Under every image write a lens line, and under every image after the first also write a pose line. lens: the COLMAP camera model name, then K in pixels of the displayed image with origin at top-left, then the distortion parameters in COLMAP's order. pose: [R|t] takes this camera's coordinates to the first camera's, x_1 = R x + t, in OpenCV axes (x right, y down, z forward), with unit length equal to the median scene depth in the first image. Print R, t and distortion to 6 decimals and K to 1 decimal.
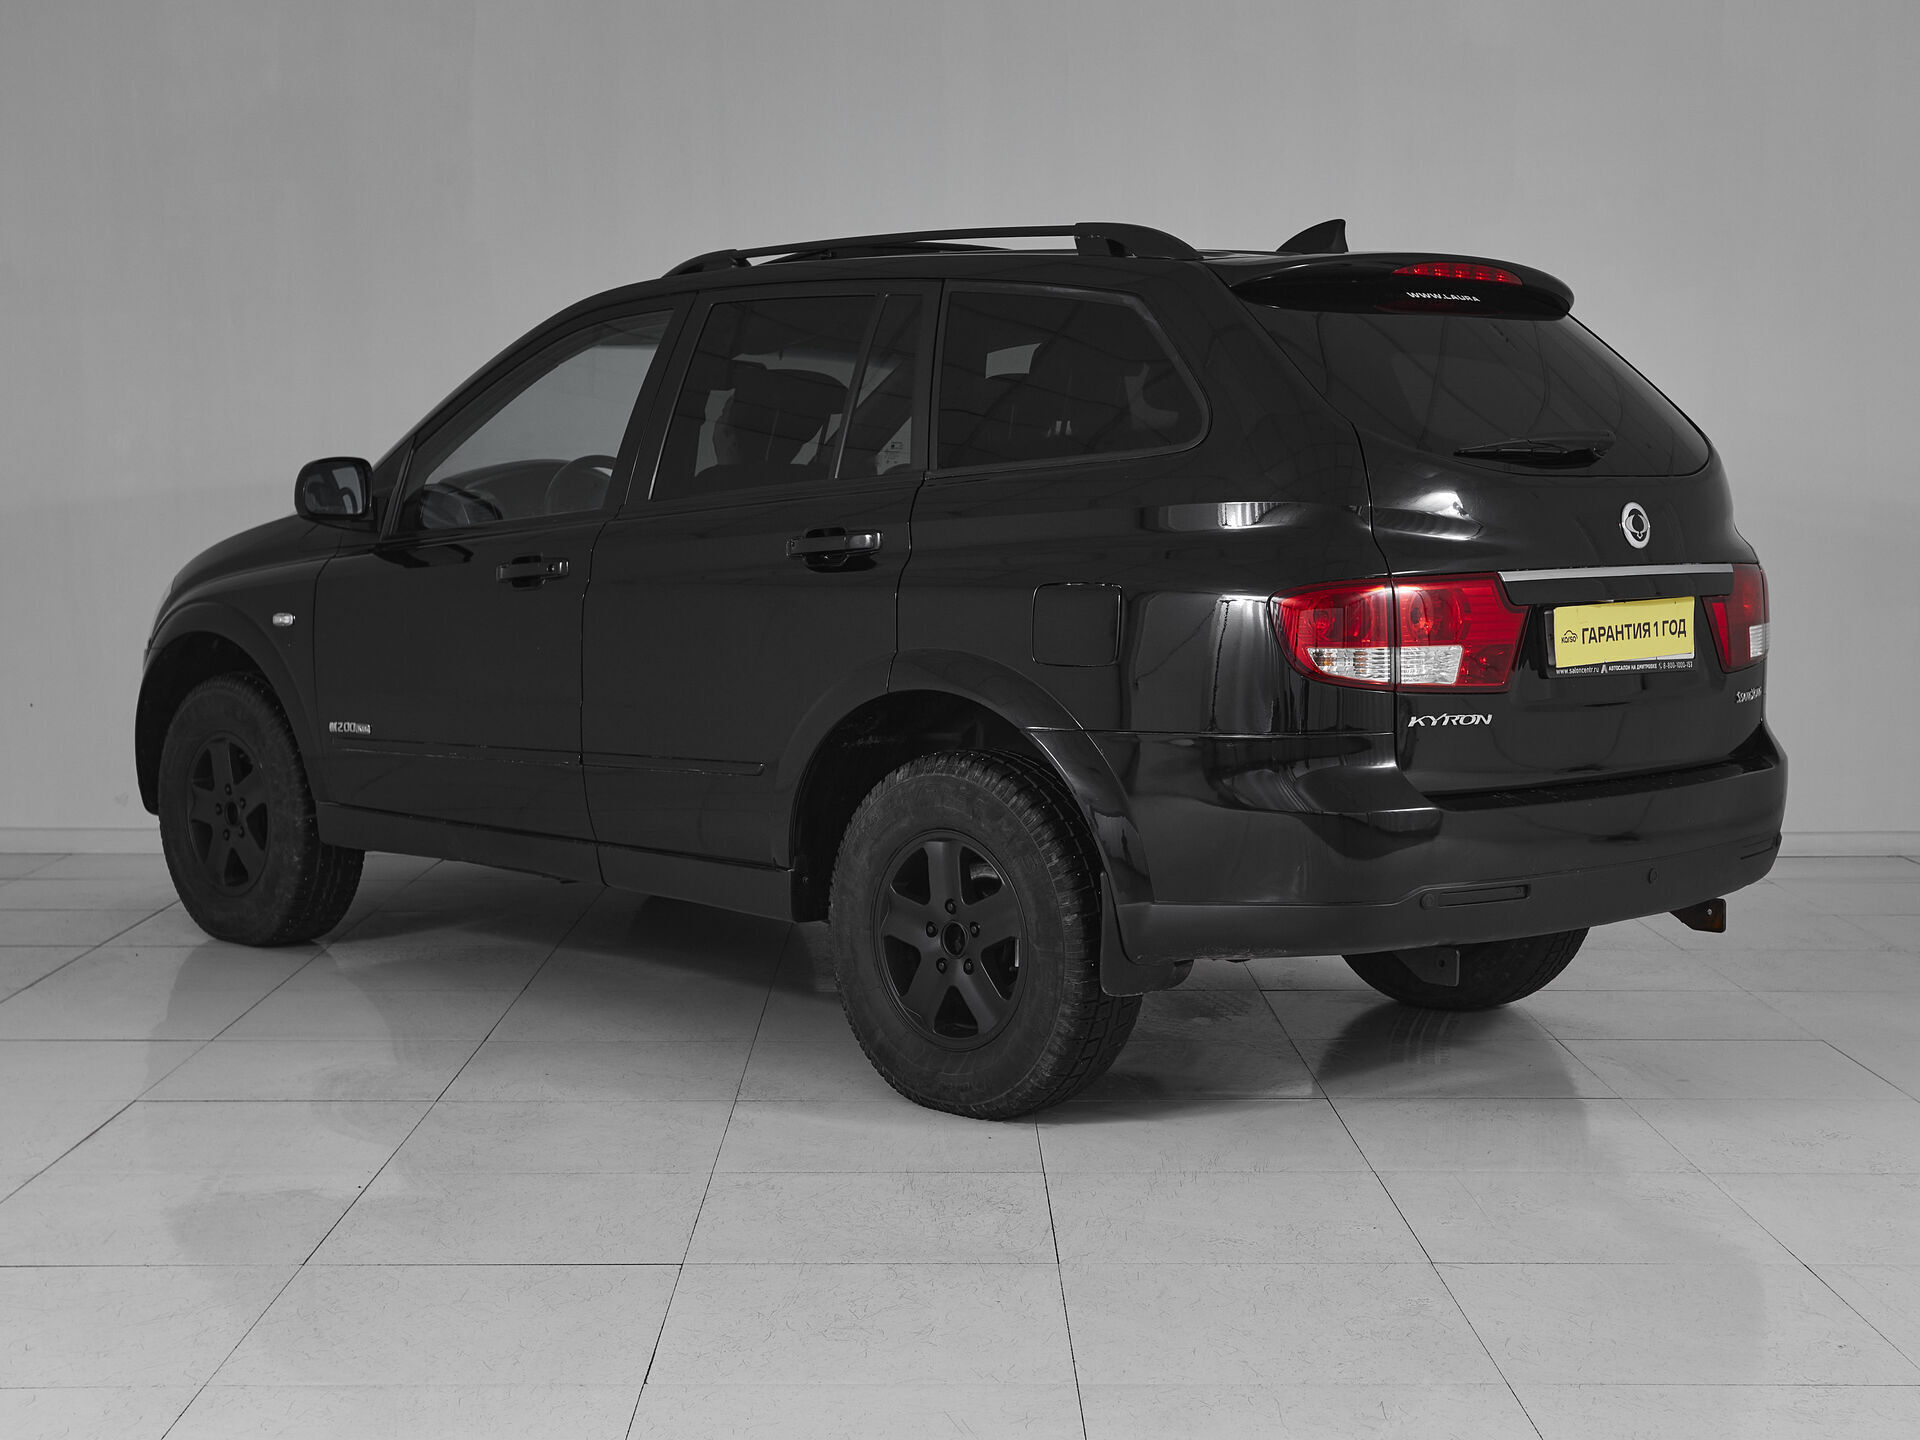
lens RADIAL K [[2855.4, 0, 960.0], [0, 2855.4, 720.0], [0, 0, 1]] dist [-0.010338, 0.163112]
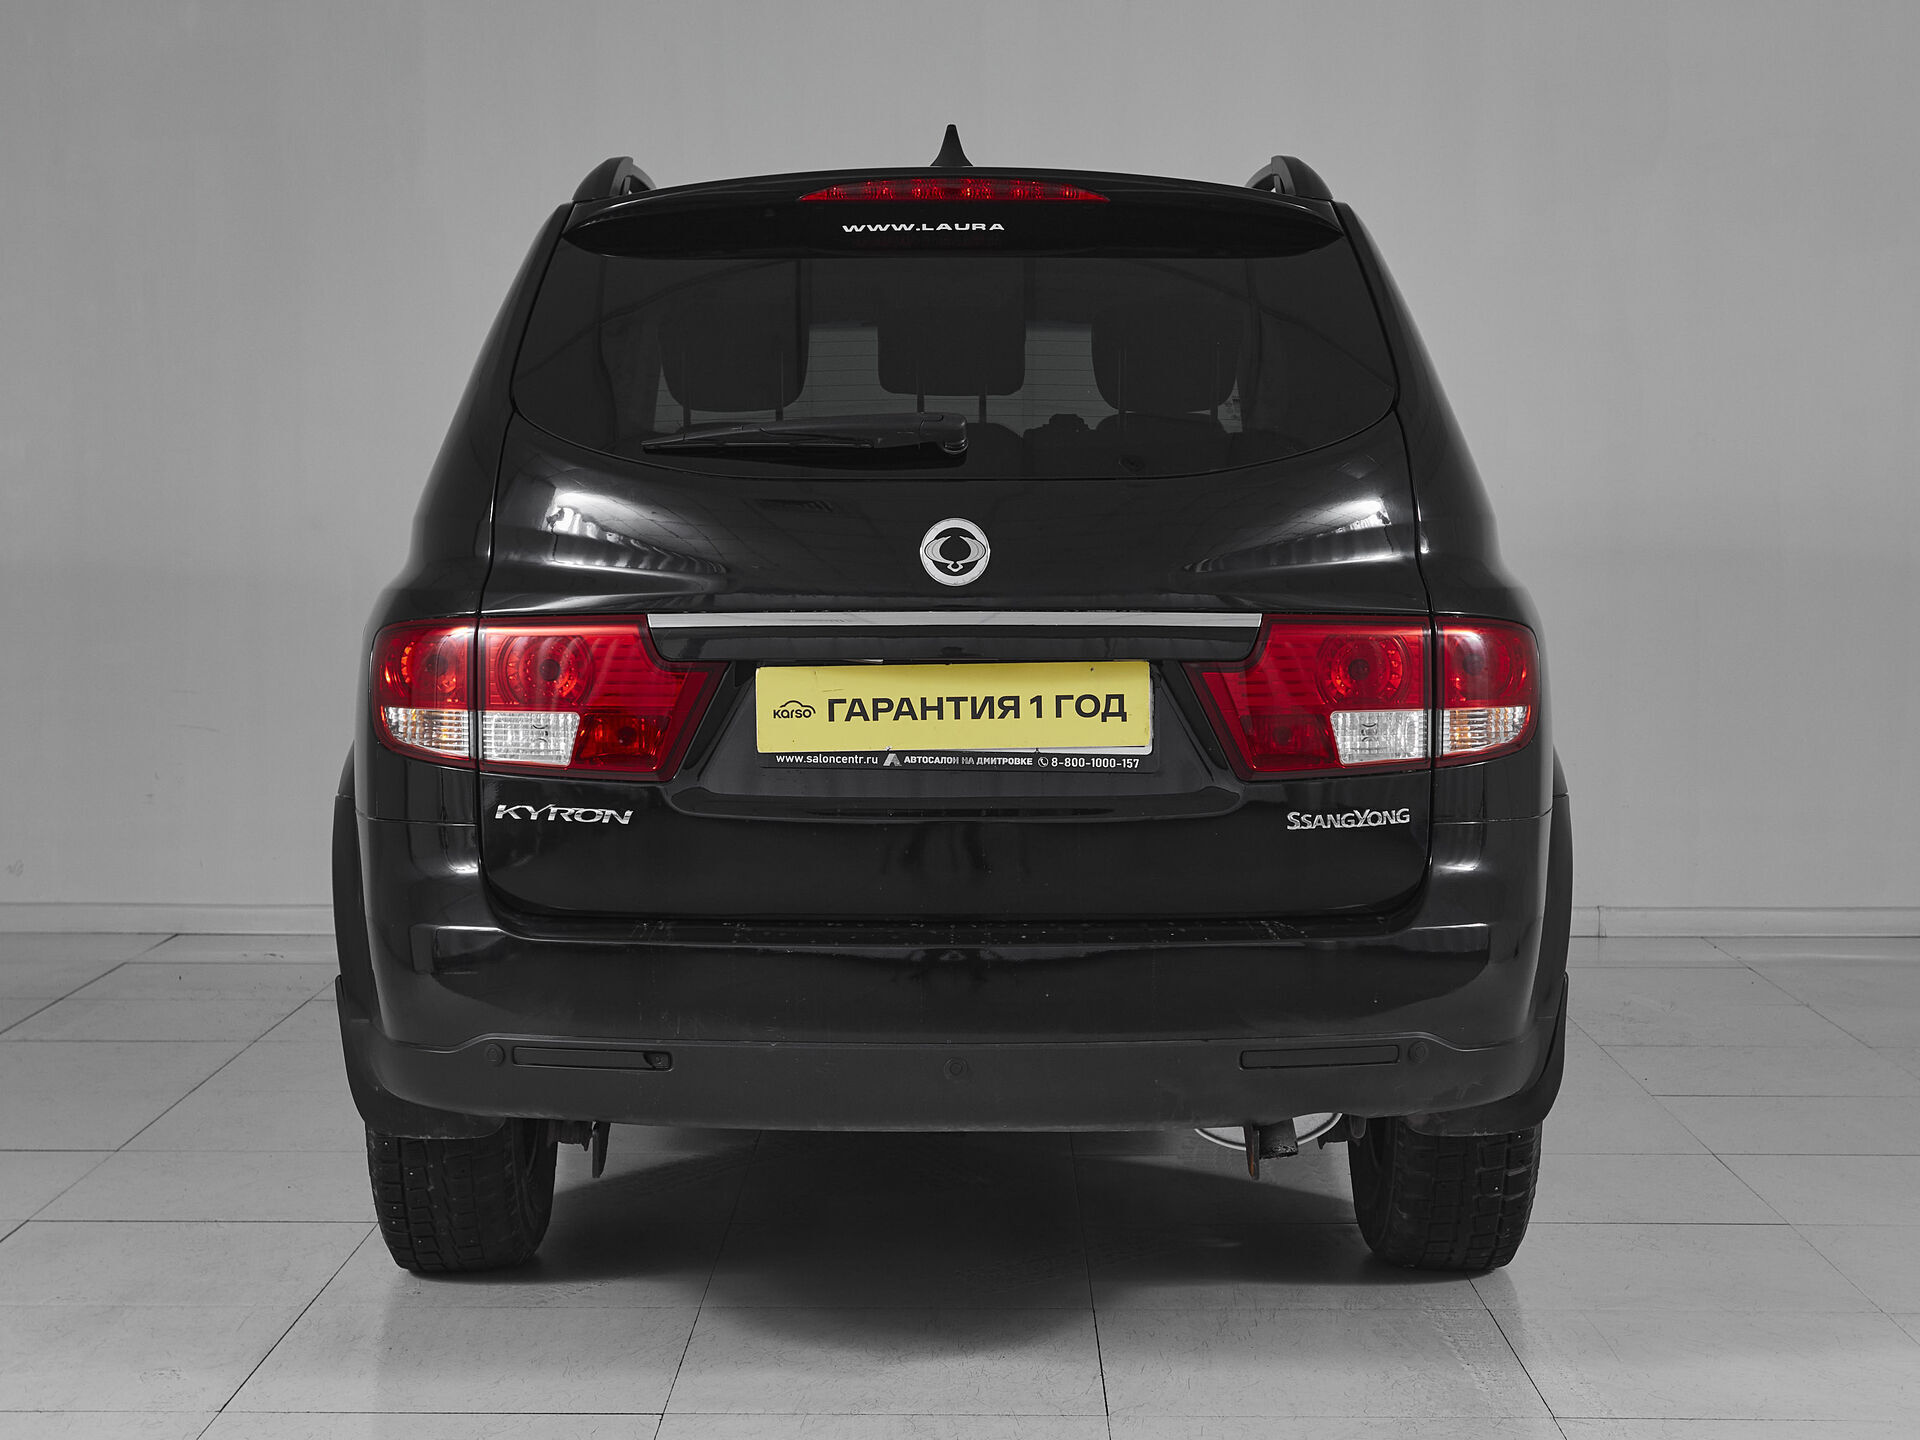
lens RADIAL K [[2544.0, 0, 960.0], [0, 2544.0, 720.0], [0, 0, 1]] dist [0.001343, 0.018823]
pose [[0.717808, 0.065540, -0.693149, 0.670514], [-0.054415, 0.997795, 0.037994, -0.052410], [0.694111, 0.010445, 0.719792, 0.578896]]
